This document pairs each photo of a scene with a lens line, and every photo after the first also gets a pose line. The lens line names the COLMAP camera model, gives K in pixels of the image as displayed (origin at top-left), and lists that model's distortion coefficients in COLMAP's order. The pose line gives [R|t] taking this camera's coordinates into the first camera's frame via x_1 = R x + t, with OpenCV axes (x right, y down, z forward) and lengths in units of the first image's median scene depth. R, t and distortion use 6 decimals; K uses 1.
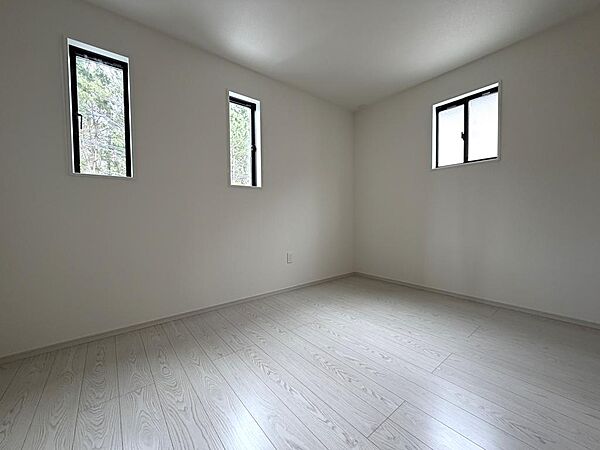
lens RADIAL K [[242.3, 0, 301.5], [0, 242.3, 223.5], [0, 0, 1]] dist [0.003099, 0.000239]
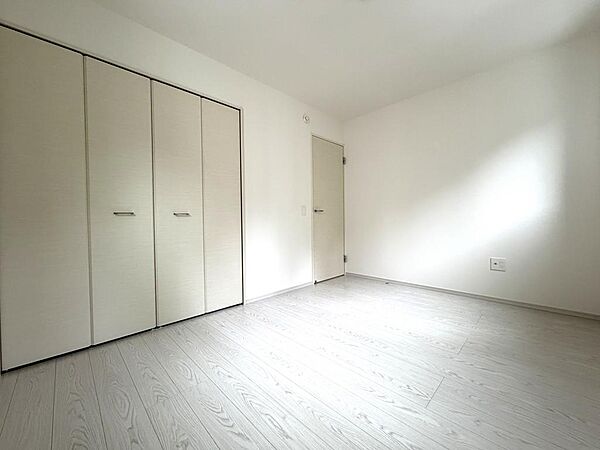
lens RADIAL K [[242.3, 0, 301.0], [0, 242.3, 223.6], [0, 0, 1]] dist [0.003099, 0.000239]
pose [[-0.994564, 0.022339, -0.101700, 0.246590], [0.017919, 0.998863, 0.044166, -0.024422], [0.102571, 0.042104, -0.993834, 0.941484]]
